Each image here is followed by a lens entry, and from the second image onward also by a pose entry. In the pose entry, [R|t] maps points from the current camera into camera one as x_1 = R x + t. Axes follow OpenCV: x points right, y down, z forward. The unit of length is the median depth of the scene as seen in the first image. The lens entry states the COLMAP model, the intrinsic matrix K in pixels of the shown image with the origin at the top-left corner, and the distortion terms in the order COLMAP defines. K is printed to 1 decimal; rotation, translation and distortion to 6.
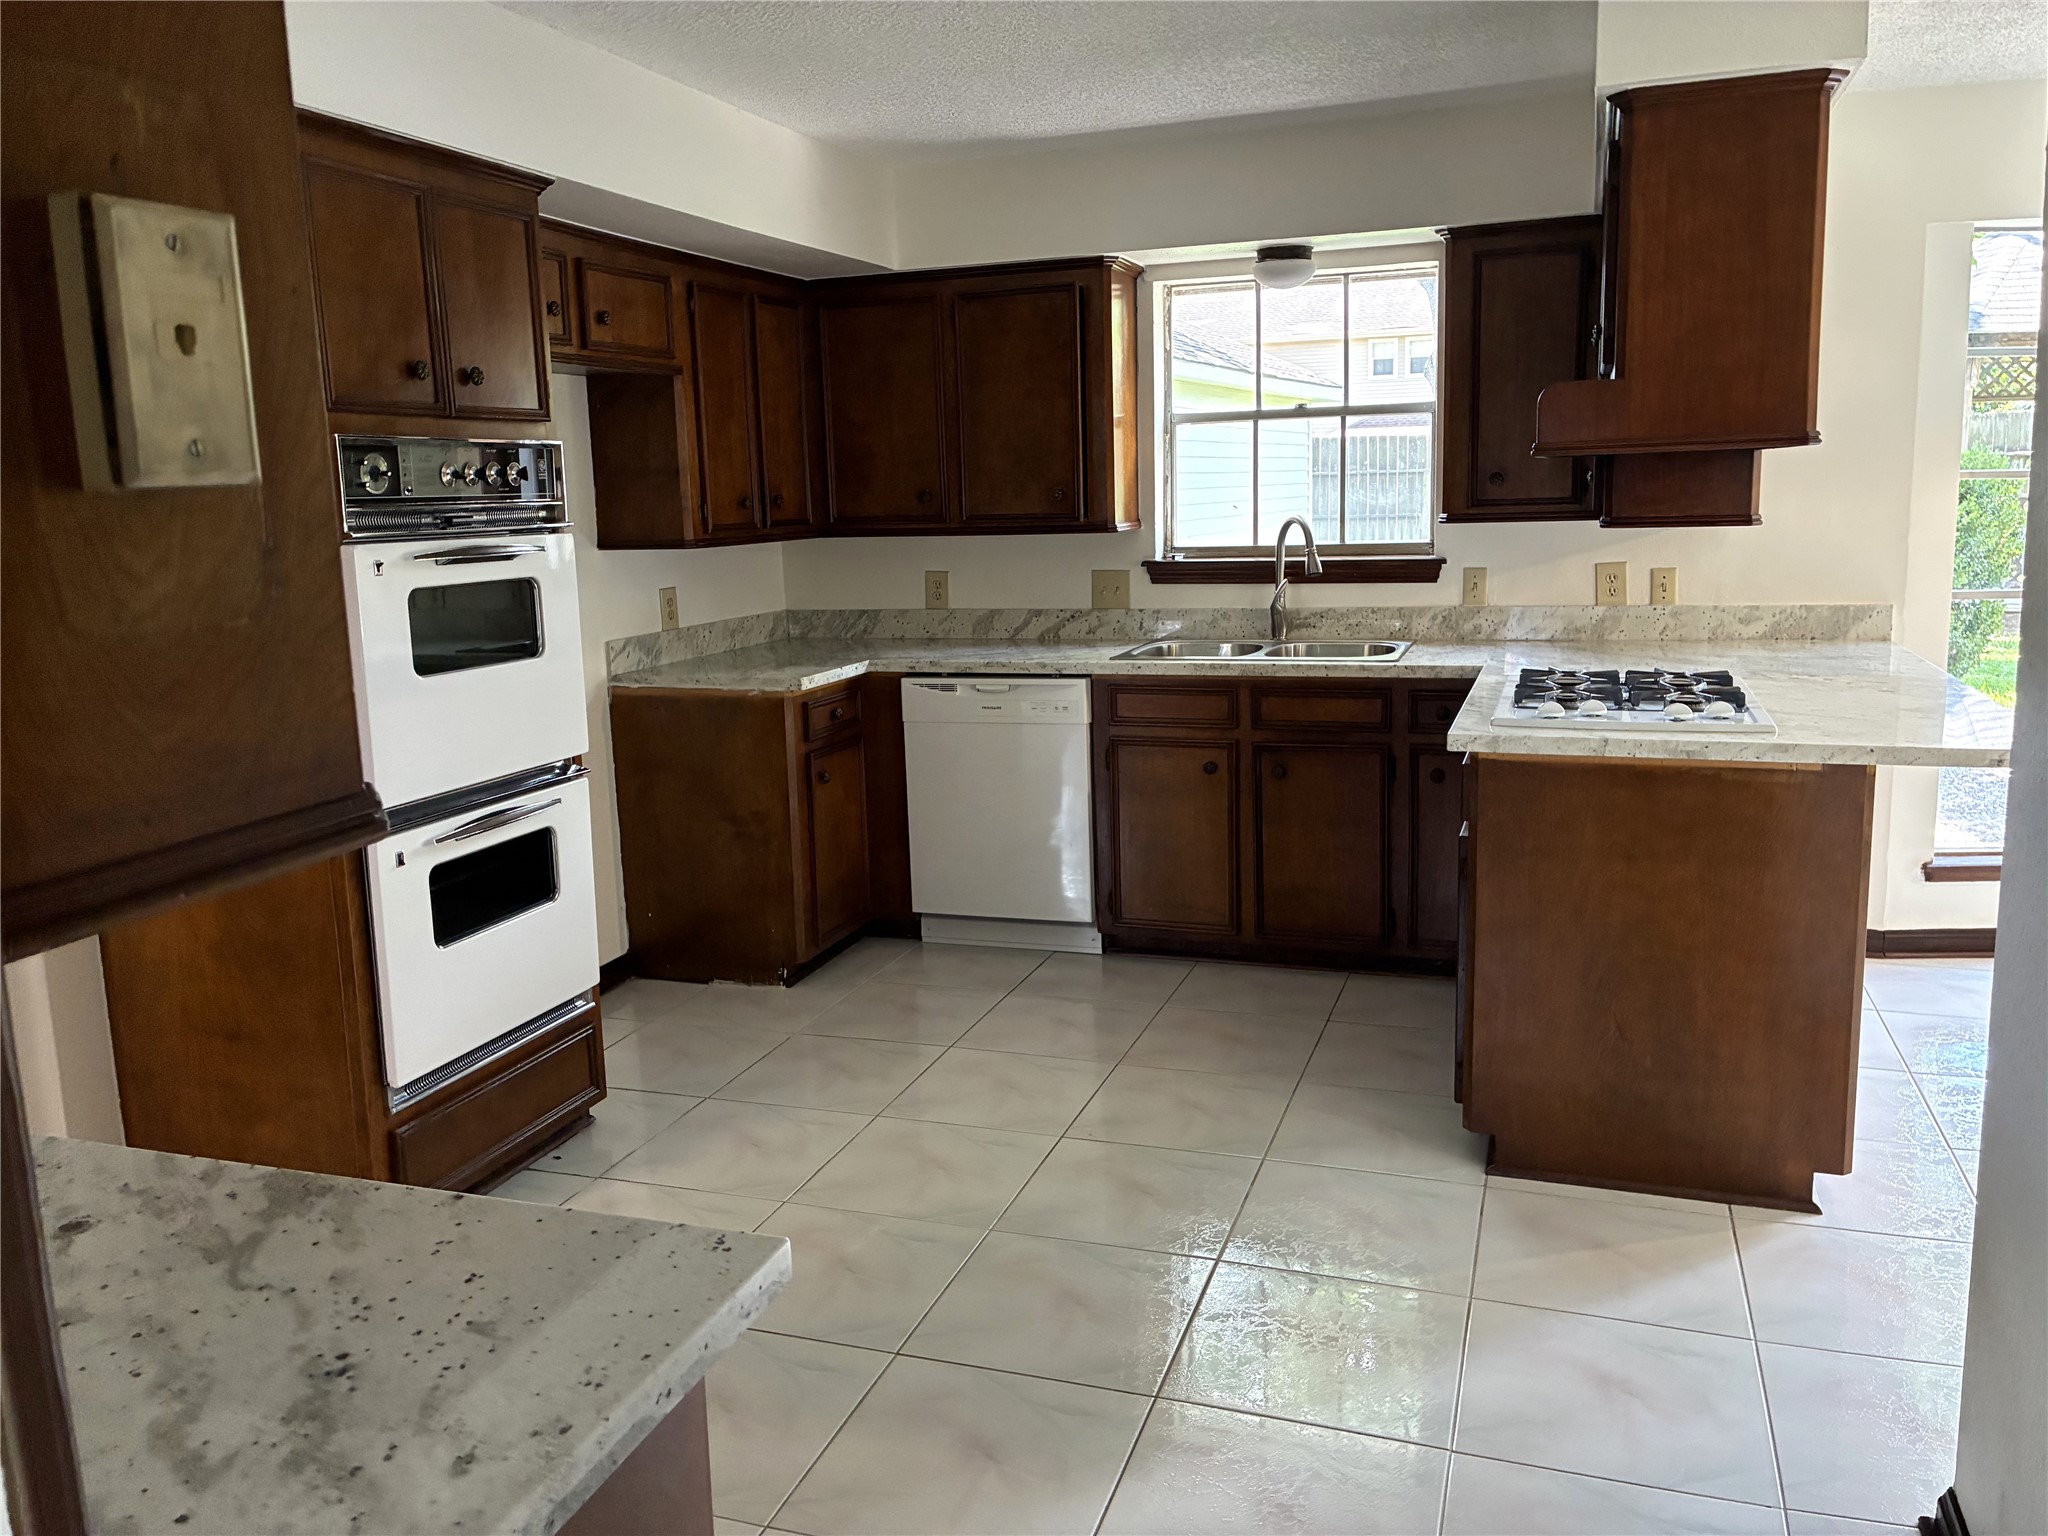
lens RADIAL K [[1583.7, 0, 1027.3], [0, 1583.7, 747.7], [0, 0, 1]] dist [0.005218, 0.005131]
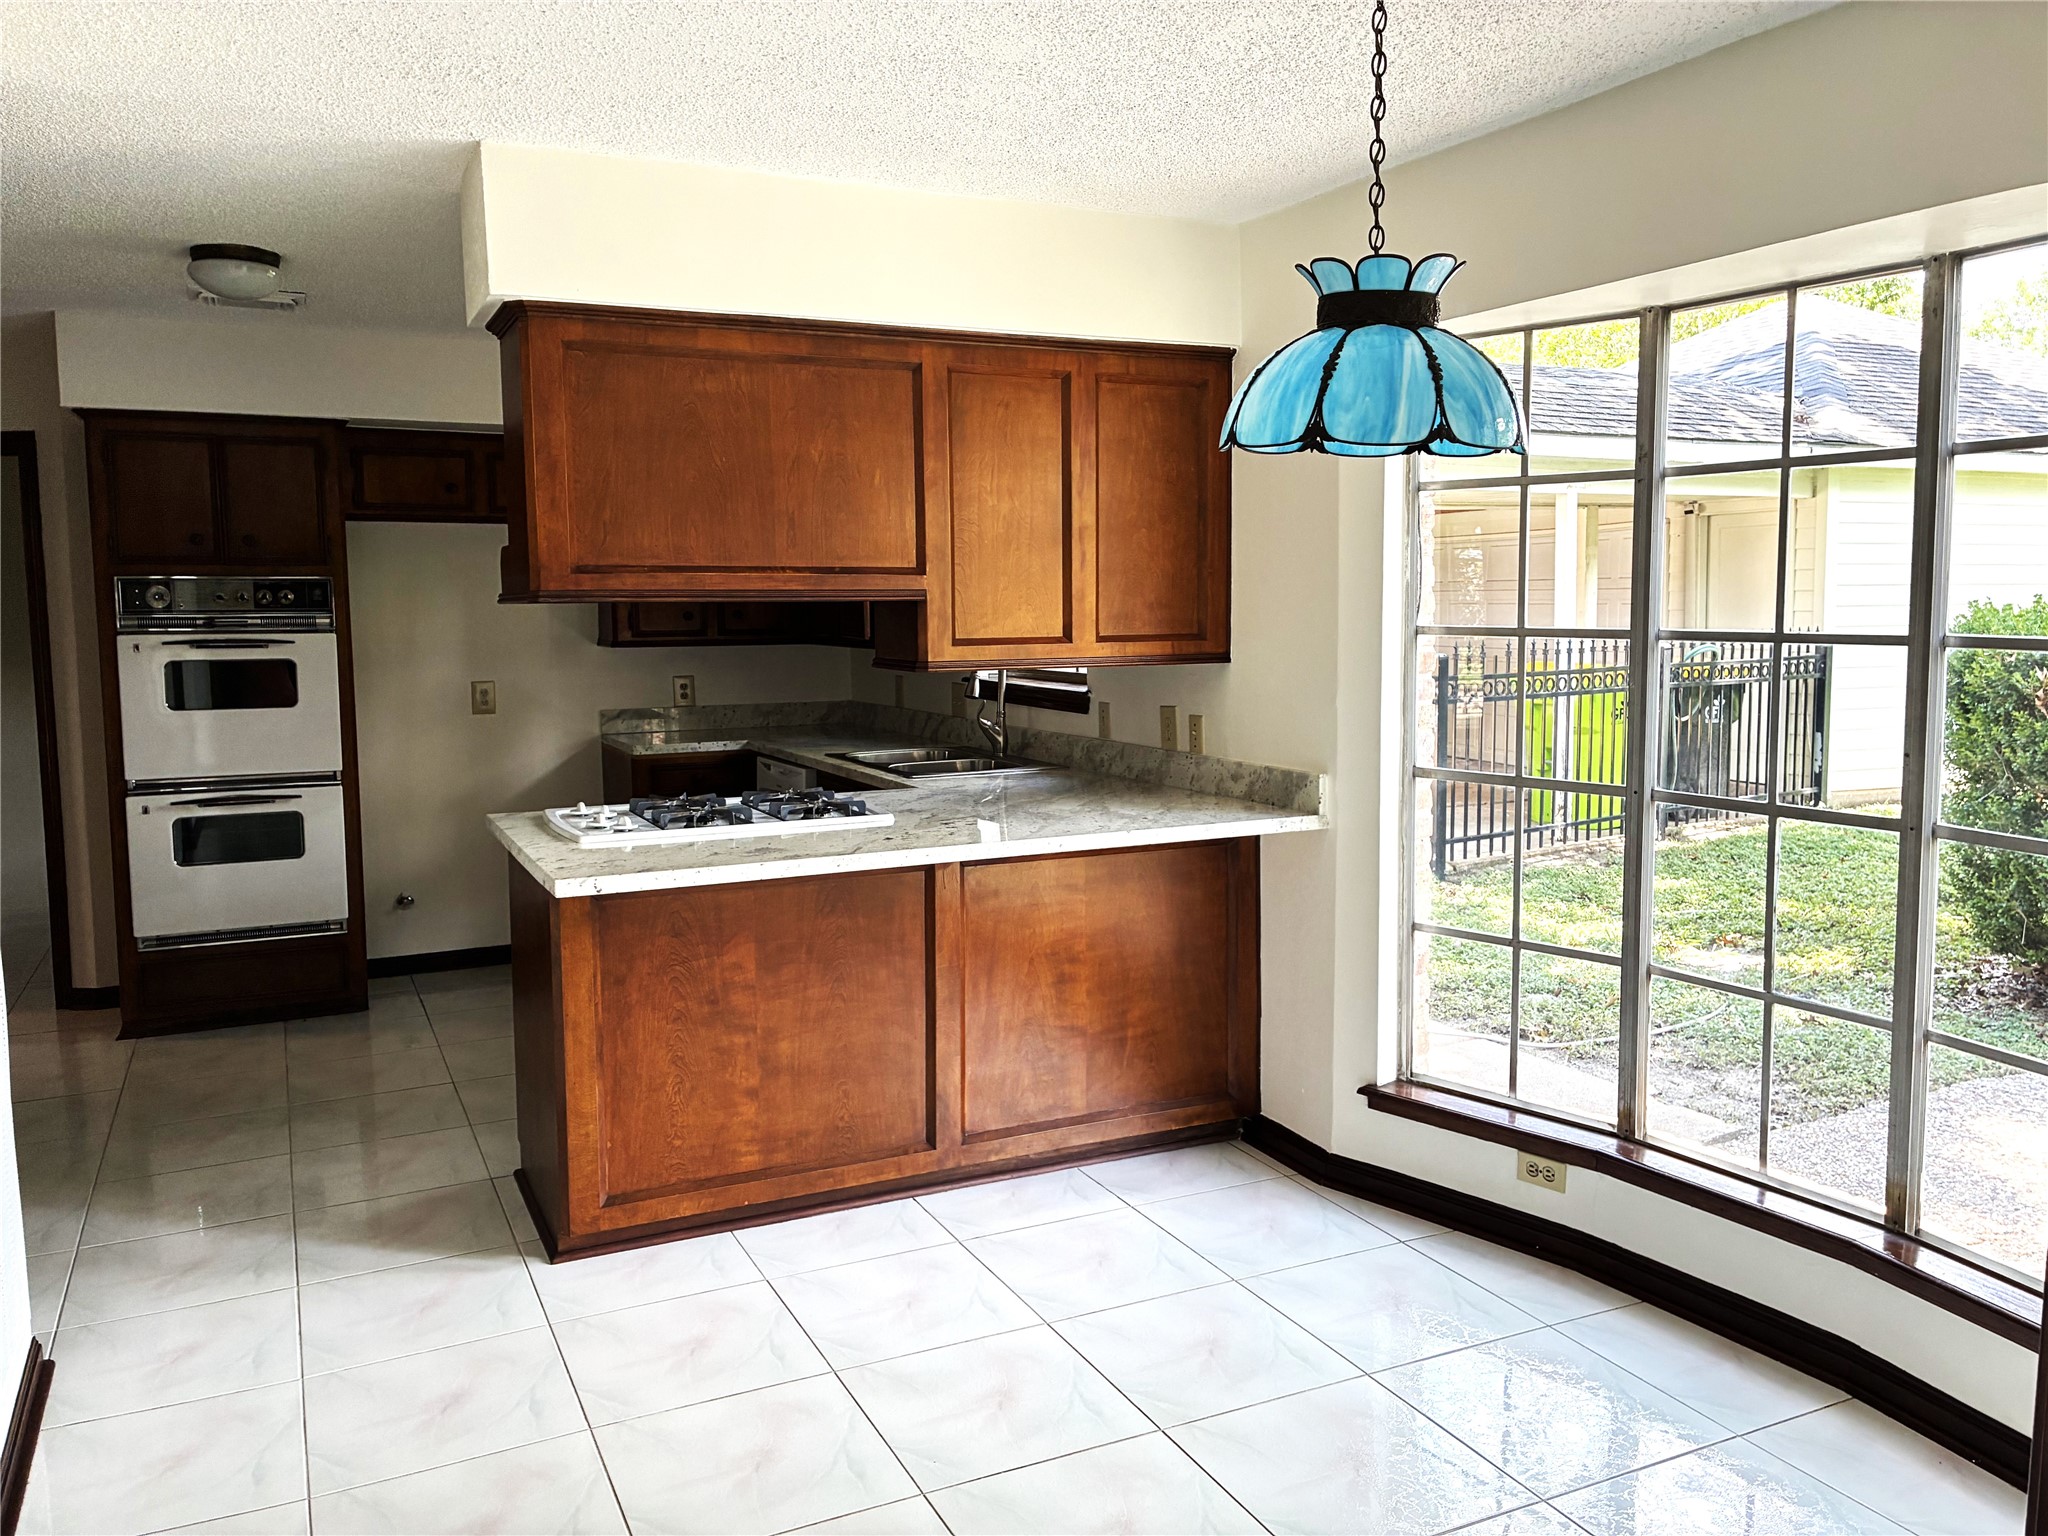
lens RADIAL K [[1583.7, 0, 1027.3], [0, 1583.7, 747.7], [0, 0, 1]] dist [0.005218, 0.005131]
pose [[0.711924, 0.089848, -0.696486, 1.458147], [-0.128912, 0.991649, -0.003845, -0.113411], [0.690324, 0.092523, 0.717560, 0.368476]]
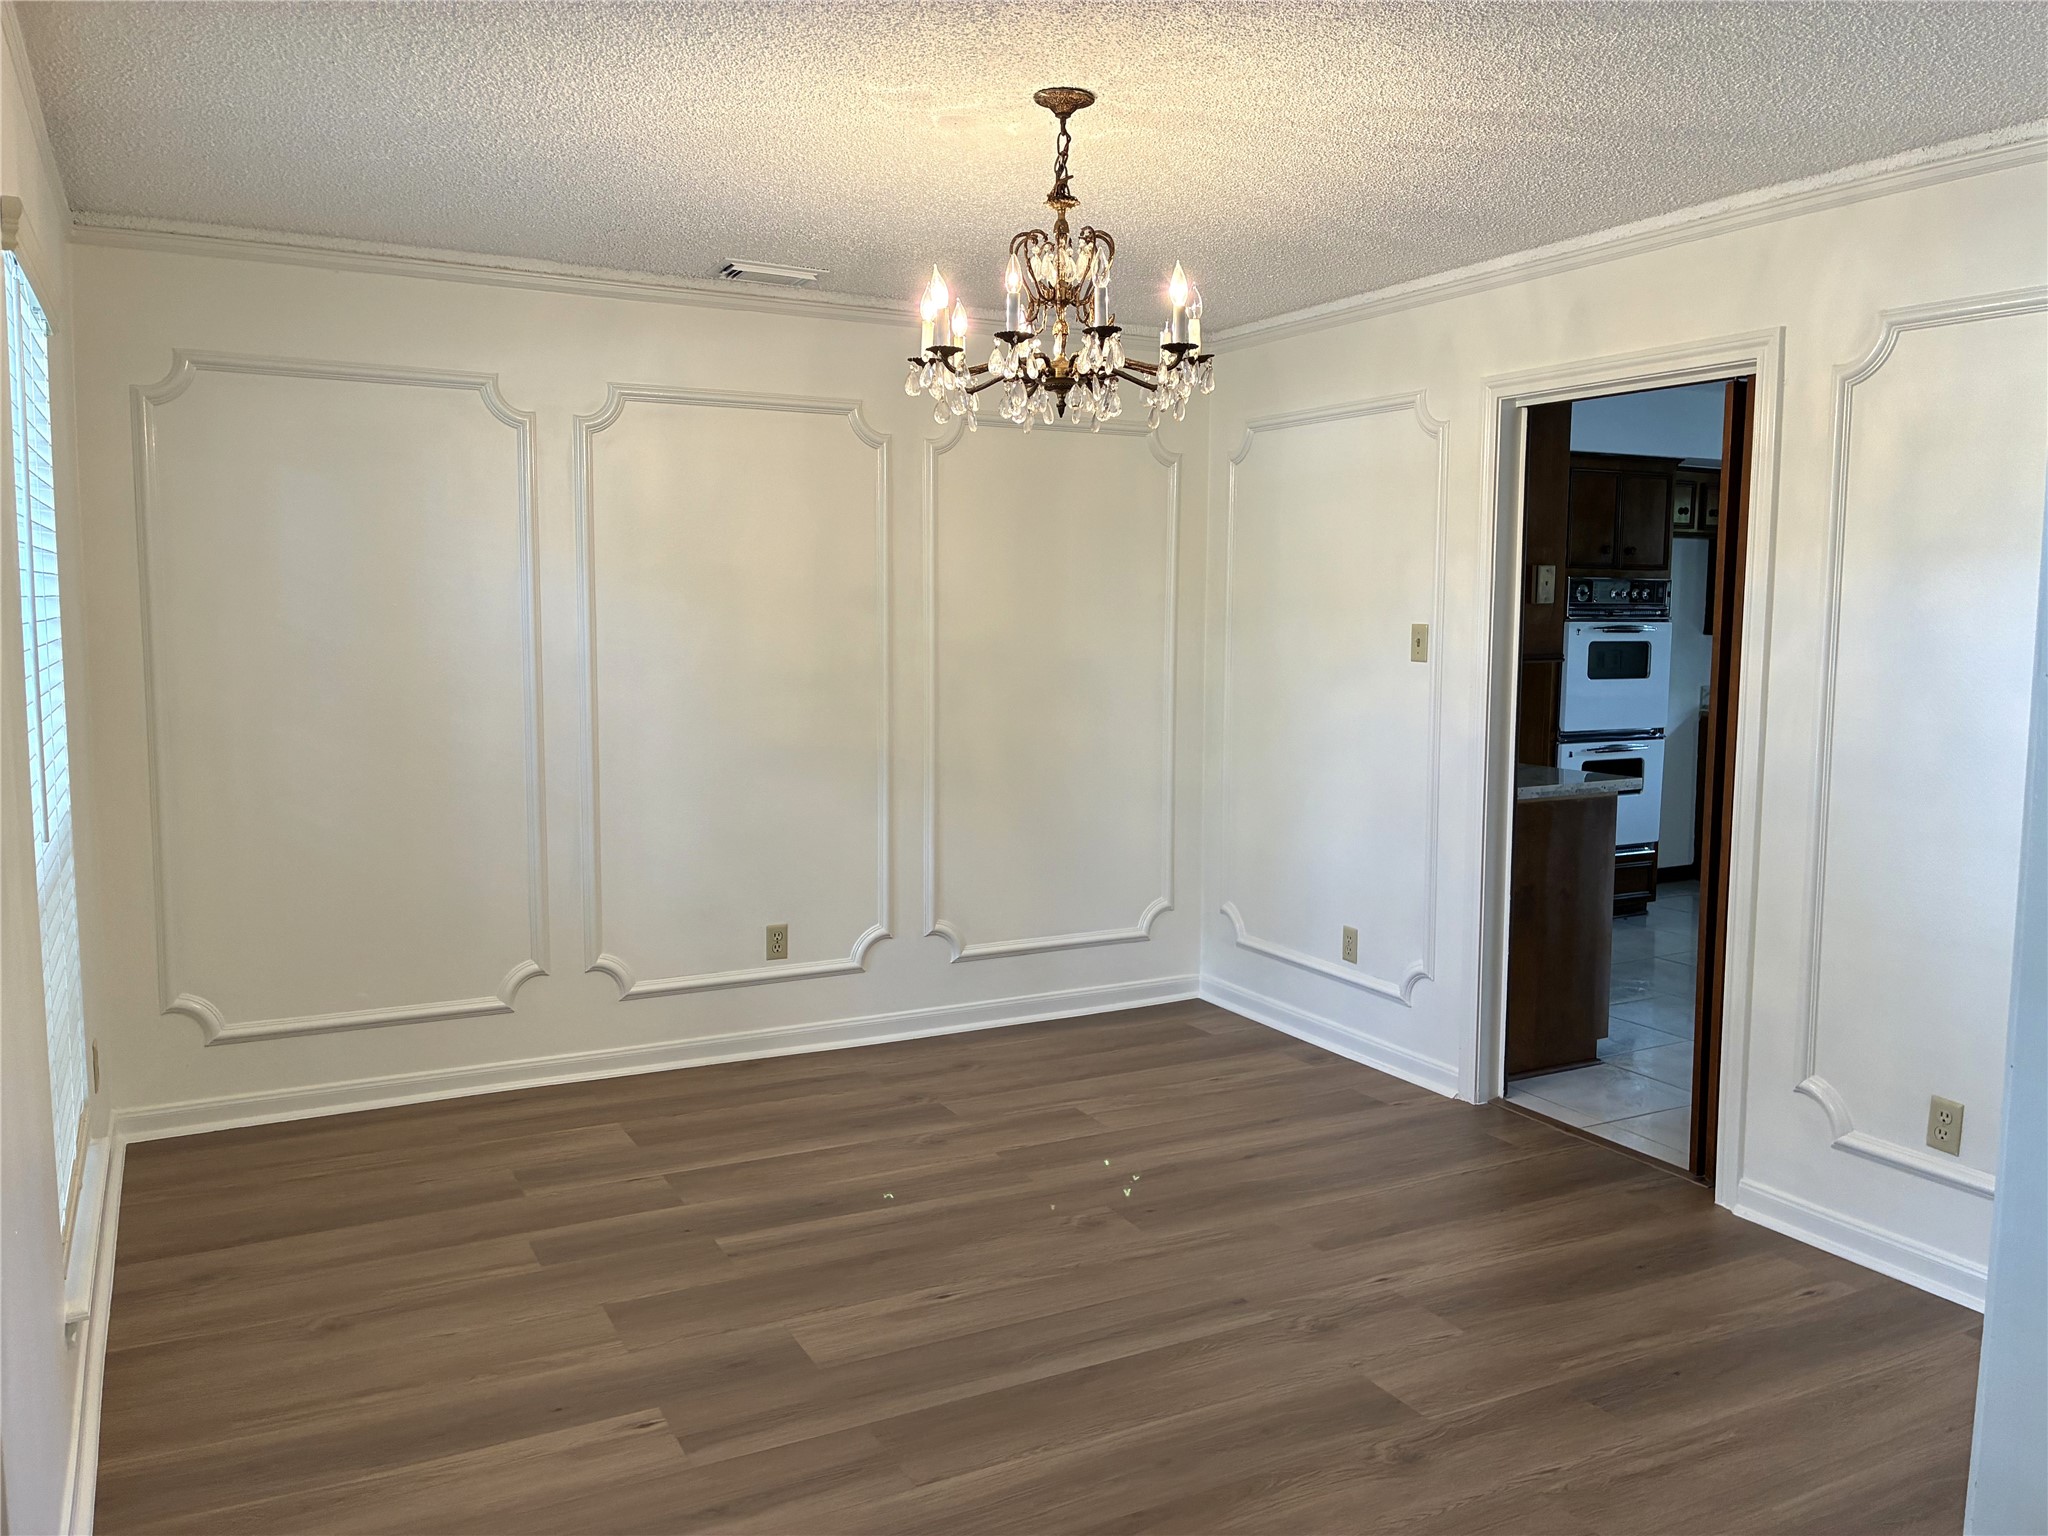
lens RADIAL K [[1583.7, 0, 1027.3], [0, 1583.7, 747.7], [0, 0, 1]] dist [0.005218, 0.005131]
pose [[0.741682, 0.096509, -0.663772, 0.537557], [-0.137580, 0.990443, -0.009722, 0.183503], [0.656490, 0.098532, 0.747872, -1.225591]]
